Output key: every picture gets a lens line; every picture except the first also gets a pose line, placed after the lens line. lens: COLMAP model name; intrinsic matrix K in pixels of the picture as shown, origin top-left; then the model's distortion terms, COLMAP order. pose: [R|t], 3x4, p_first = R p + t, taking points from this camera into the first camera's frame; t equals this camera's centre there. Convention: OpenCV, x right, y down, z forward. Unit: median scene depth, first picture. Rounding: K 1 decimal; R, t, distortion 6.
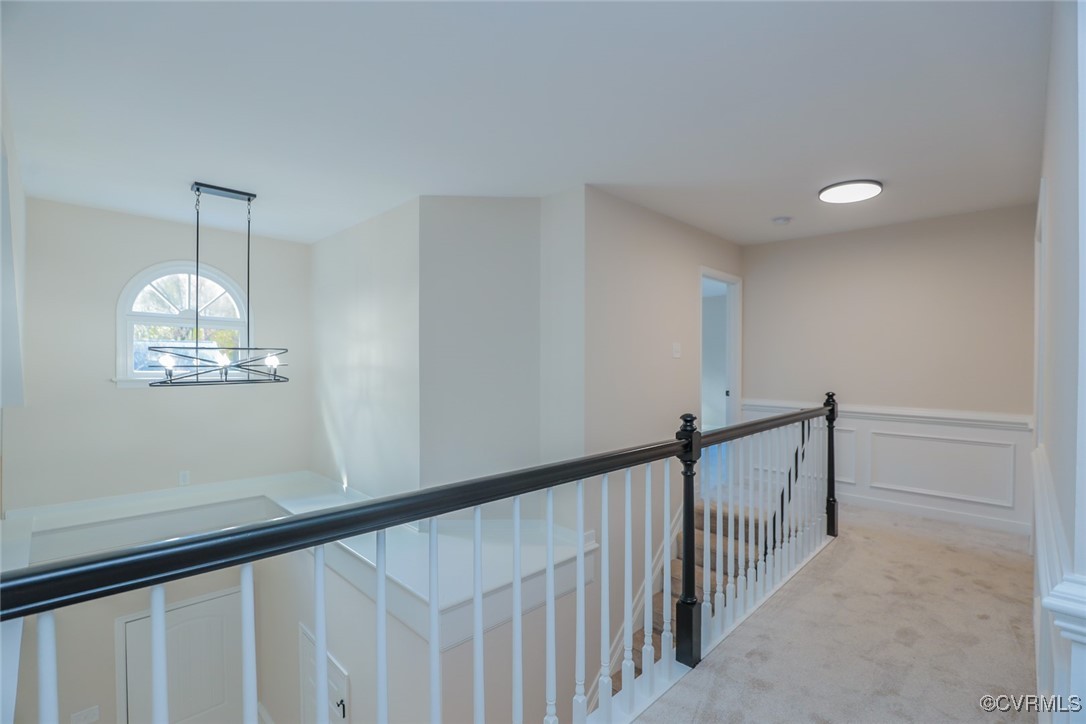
lens RADIAL K [[493.2, 0, 543.0], [0, 493.2, 362.0], [0, 0, 1]] dist [-0.000840, -0.000217]
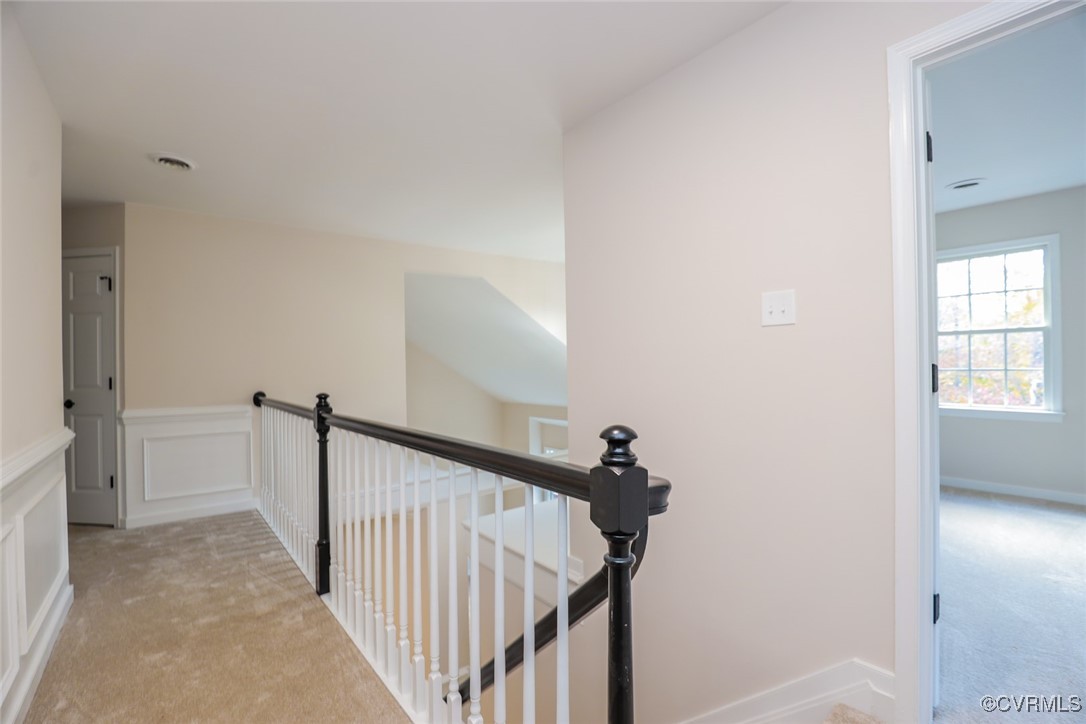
lens RADIAL K [[493.2, 0, 543.0], [0, 493.2, 362.0], [0, 0, 1]] dist [-0.000840, -0.000217]
pose [[-0.109996, -0.008223, -0.993898, 1.121823], [0.023992, 0.999652, -0.010926, 0.040787], [0.993642, -0.025047, -0.109760, 1.303924]]
